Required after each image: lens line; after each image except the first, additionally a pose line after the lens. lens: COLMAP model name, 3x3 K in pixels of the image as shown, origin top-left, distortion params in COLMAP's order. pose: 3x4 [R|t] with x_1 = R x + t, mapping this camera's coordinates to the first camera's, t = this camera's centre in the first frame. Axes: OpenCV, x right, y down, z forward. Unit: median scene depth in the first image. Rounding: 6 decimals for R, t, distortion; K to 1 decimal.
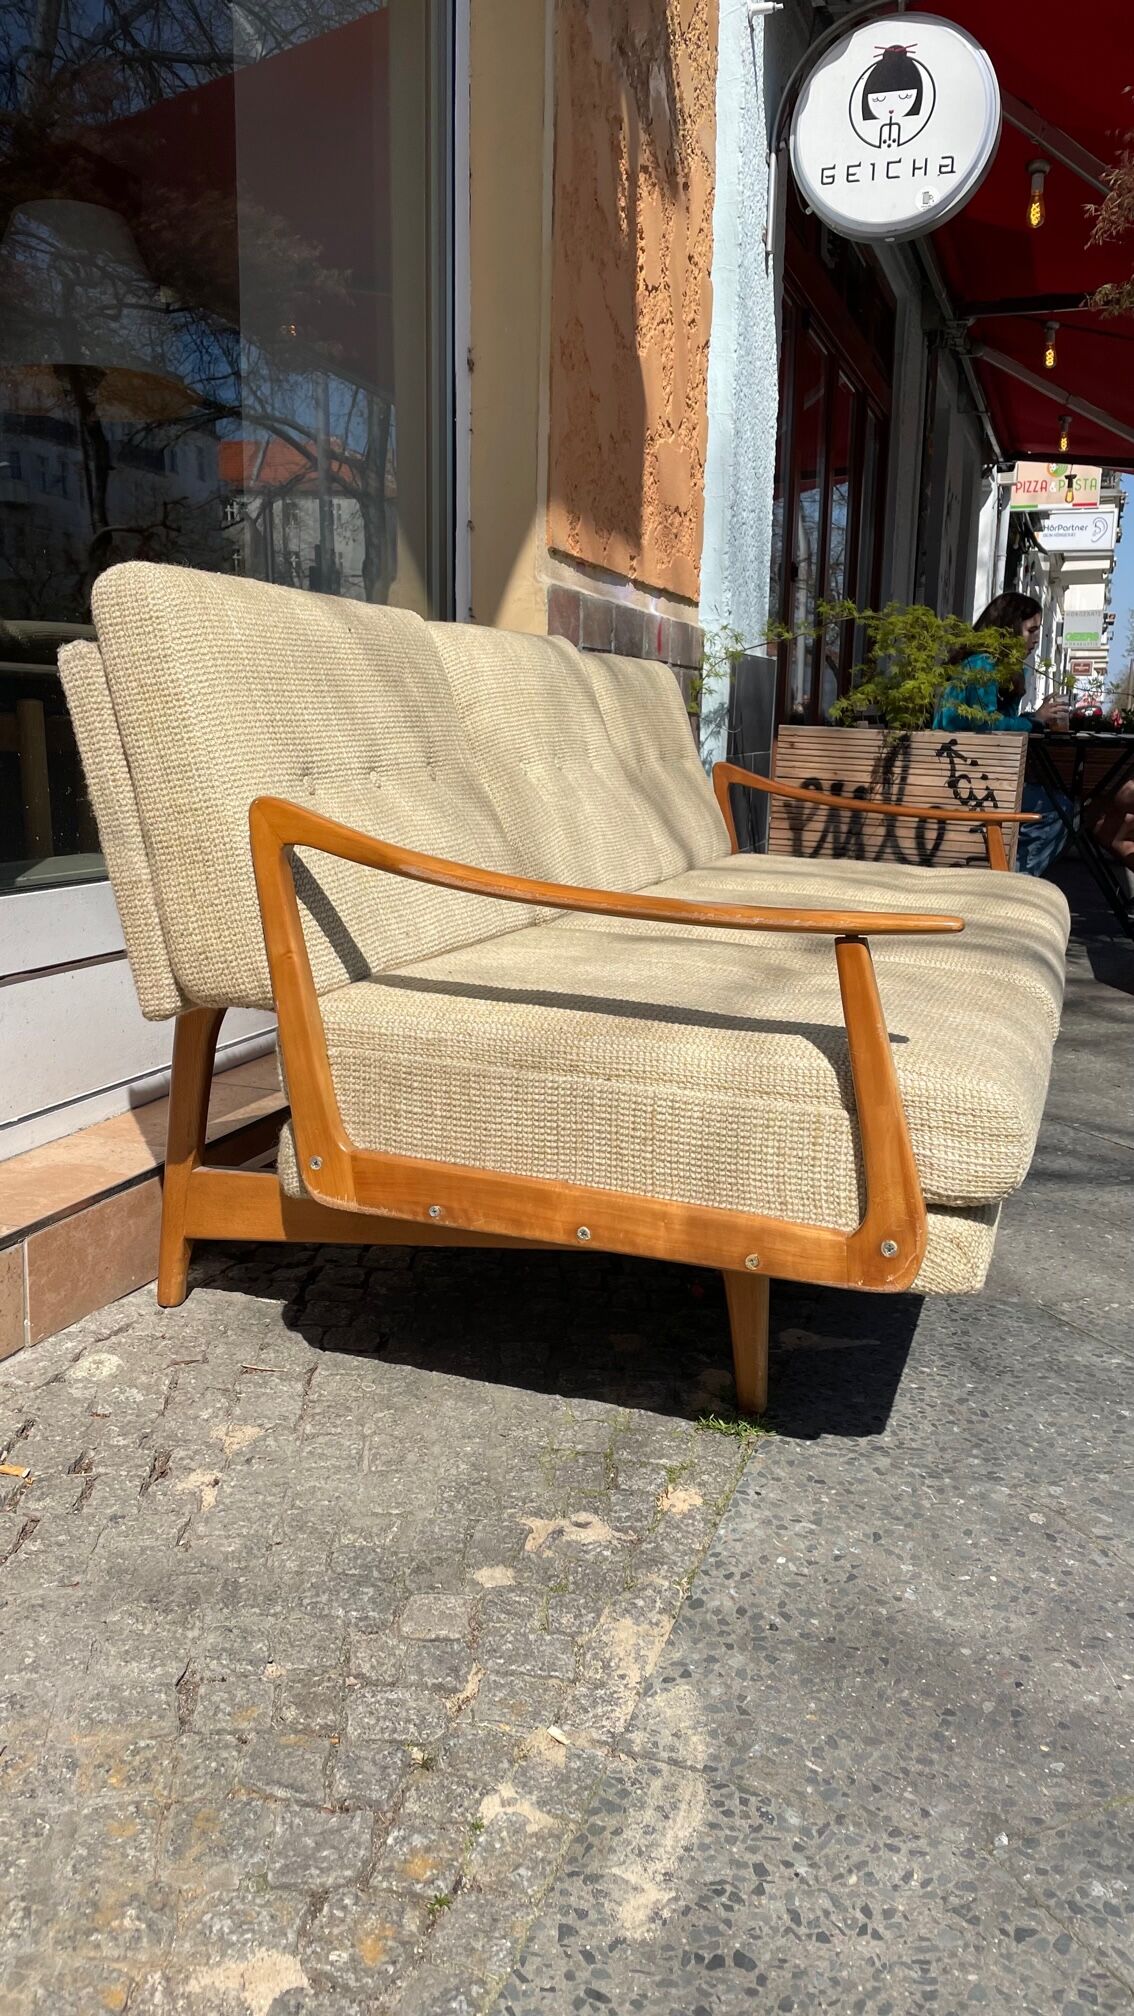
lens RADIAL K [[1525.2, 0, 555.5], [0, 1525.2, 994.7], [0, 0, 1]] dist [0.090890, -0.120882]
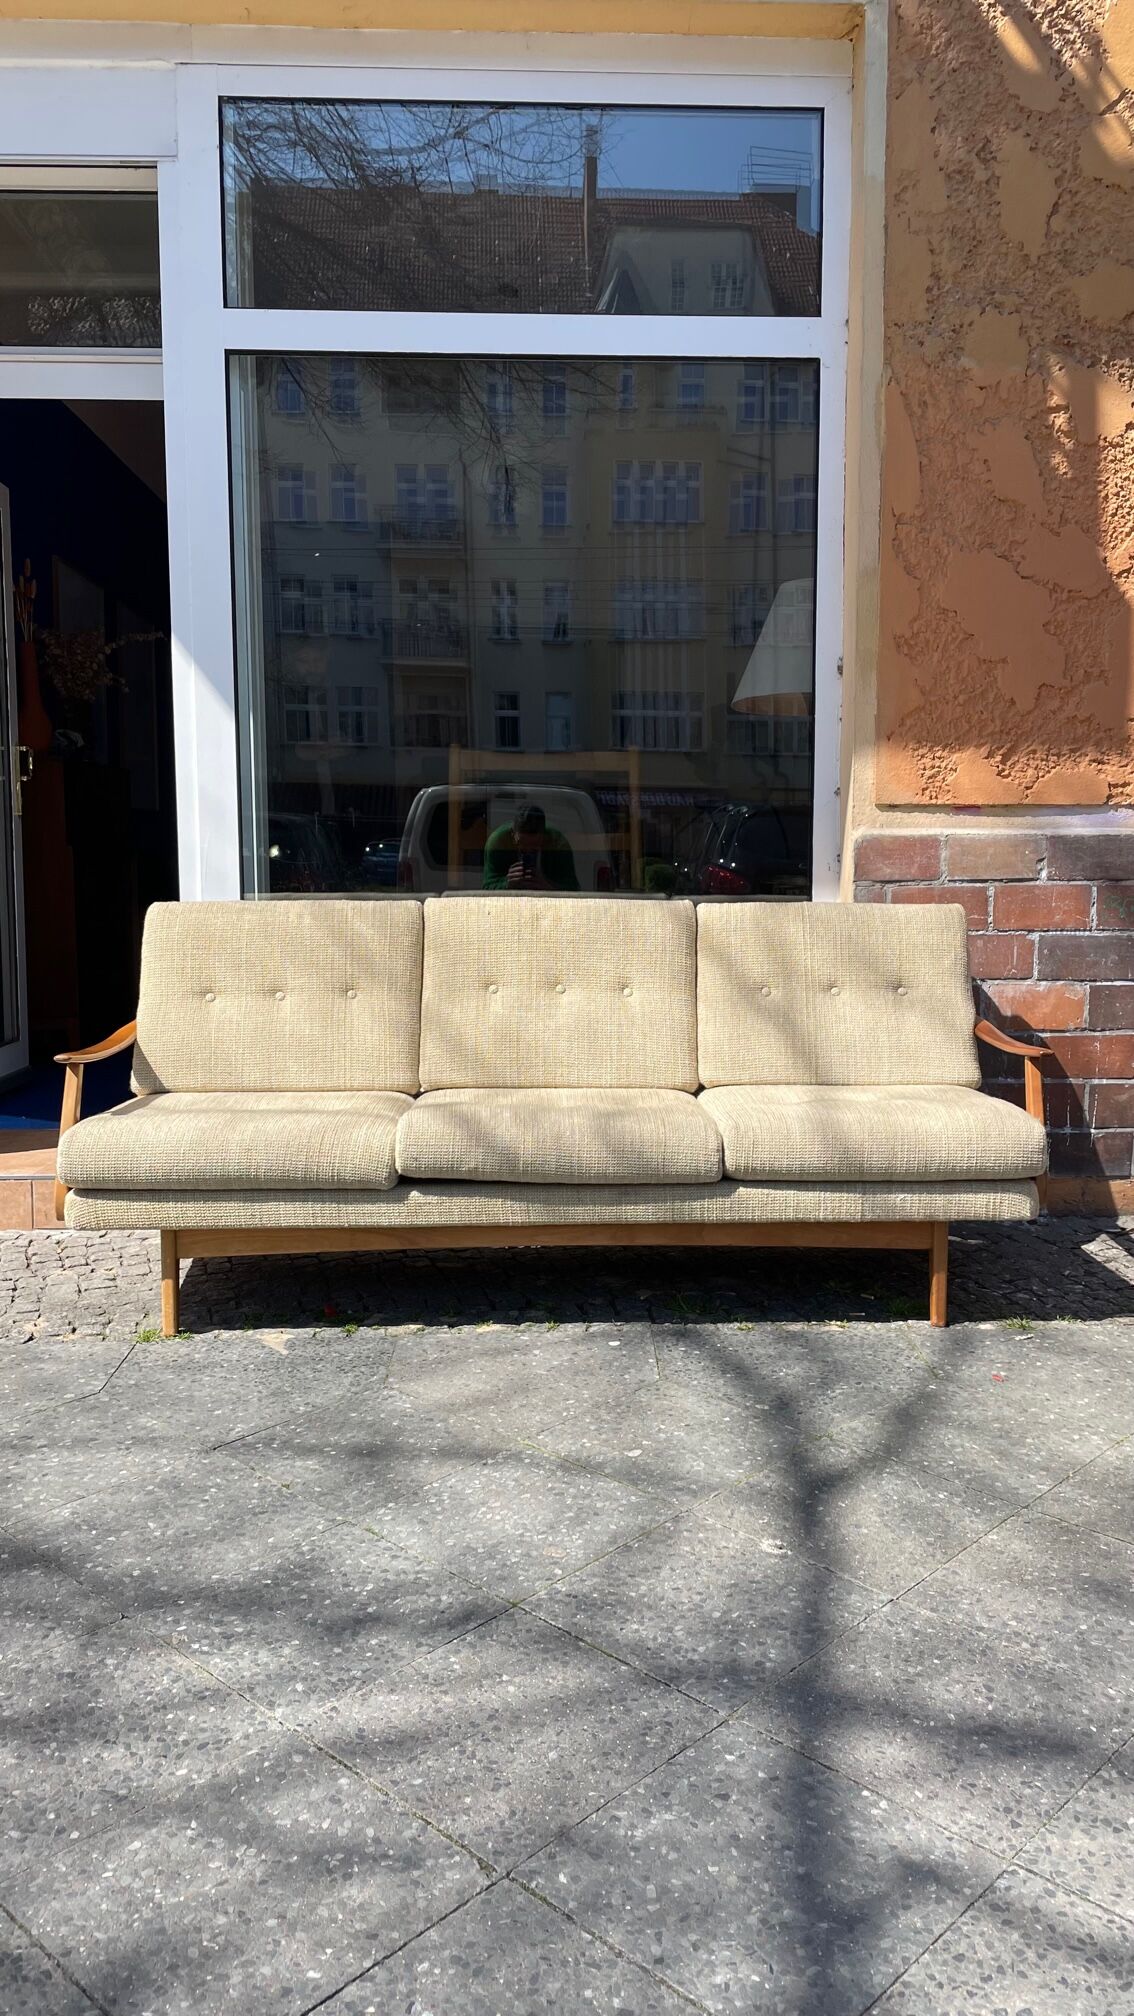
lens RADIAL K [[1530.1, 0, 588.3], [0, 1530.1, 990.0], [0, 0, 1]] dist [0.093955, -0.122595]
pose [[0.357358, 0.068295, -0.931467, 2.369242], [-0.152952, 0.988138, 0.013769, -0.293700], [0.921358, 0.137549, 0.363564, 0.848544]]
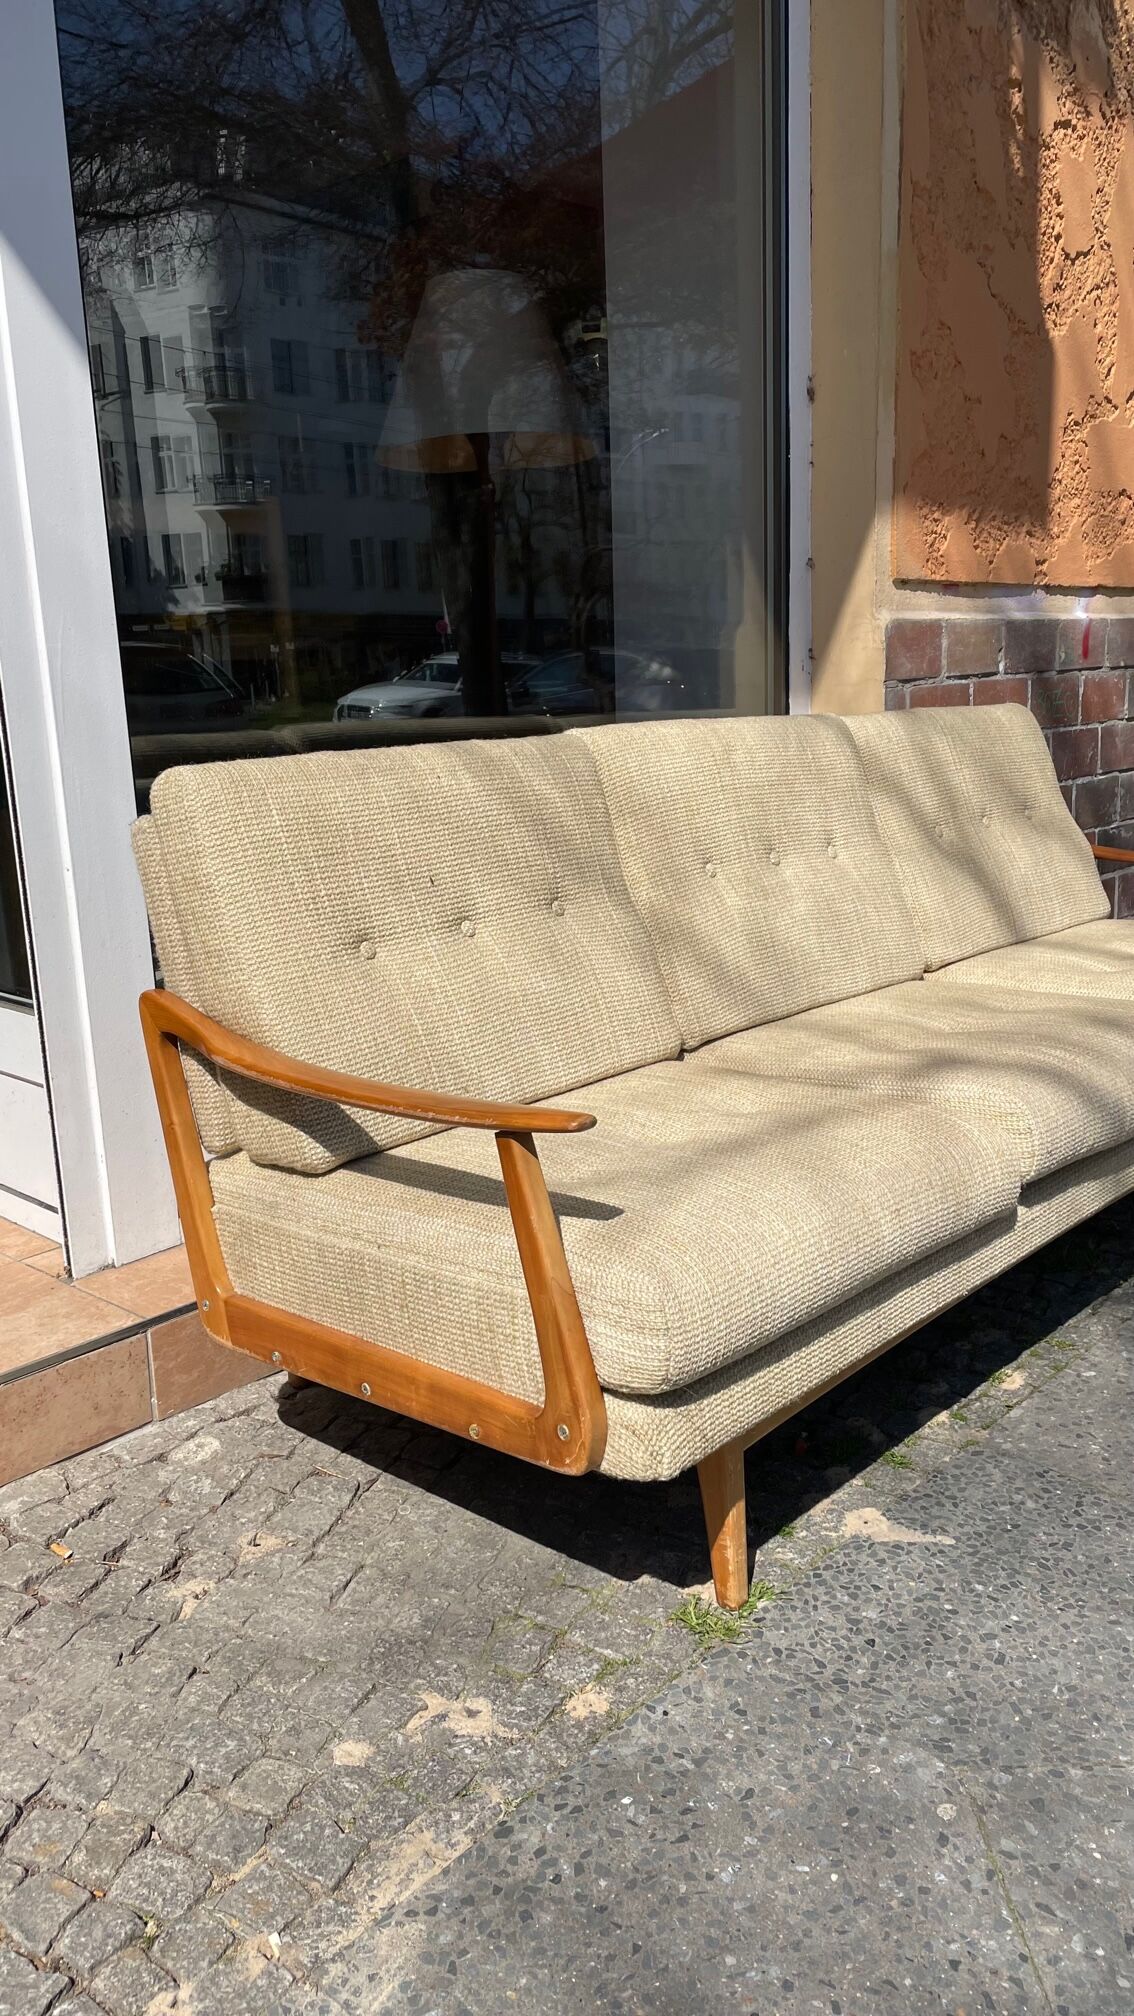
lens RADIAL K [[1516.1, 0, 581.1], [0, 1516.1, 1029.4], [0, 0, 1]] dist [0.080789, -0.106414]
pose [[0.915825, 0.047470, -0.398762, 0.467403], [-0.021016, 0.997294, 0.070455, -0.179512], [0.401028, -0.056144, 0.914344, 0.125907]]
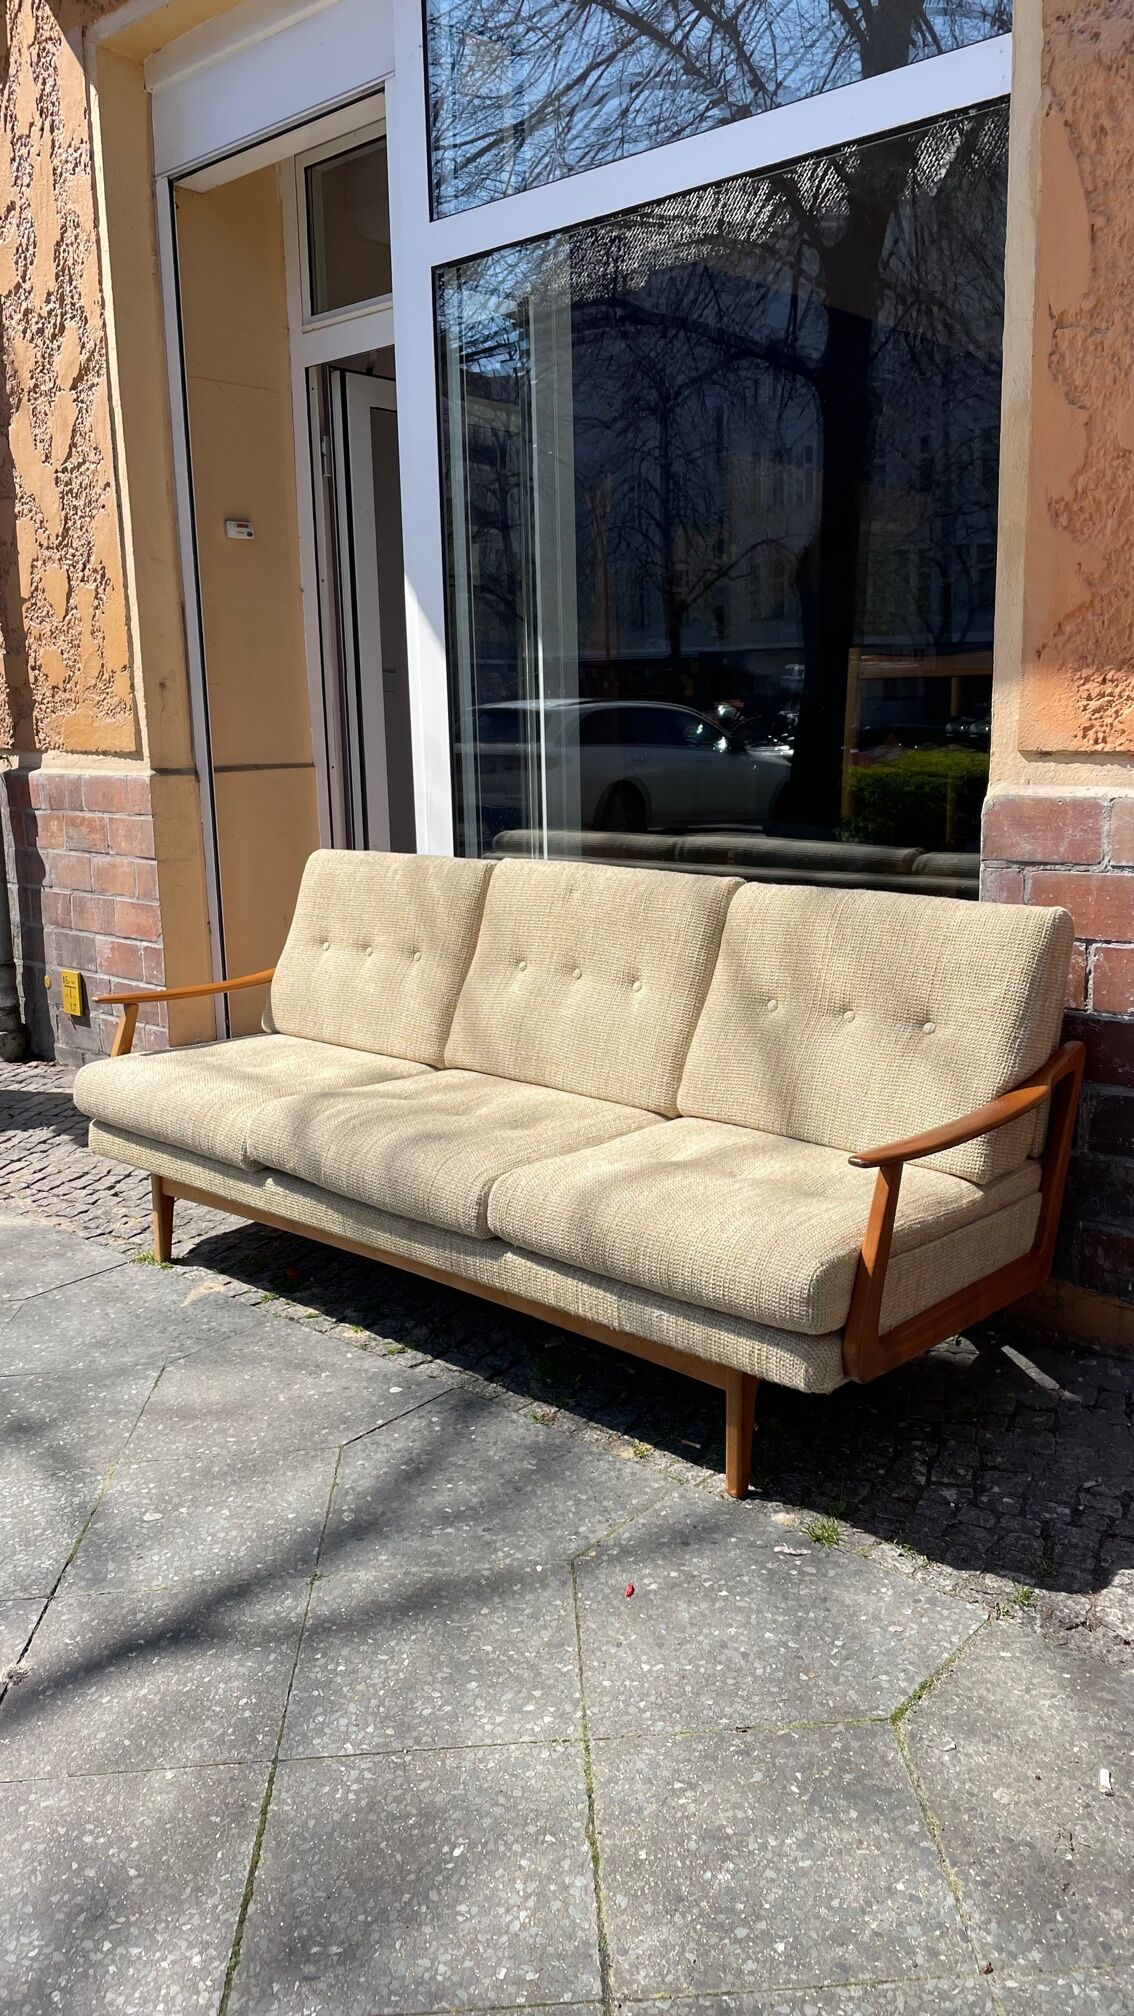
lens RADIAL K [[1524.1, 0, 572.1], [0, 1524.1, 992.9], [0, 0, 1]] dist [0.098502, -0.132611]
pose [[-0.399345, 0.163273, -0.902145, 1.974276], [-0.141533, 0.961239, 0.236619, -0.743474], [0.905810, 0.222176, -0.360758, 2.514266]]
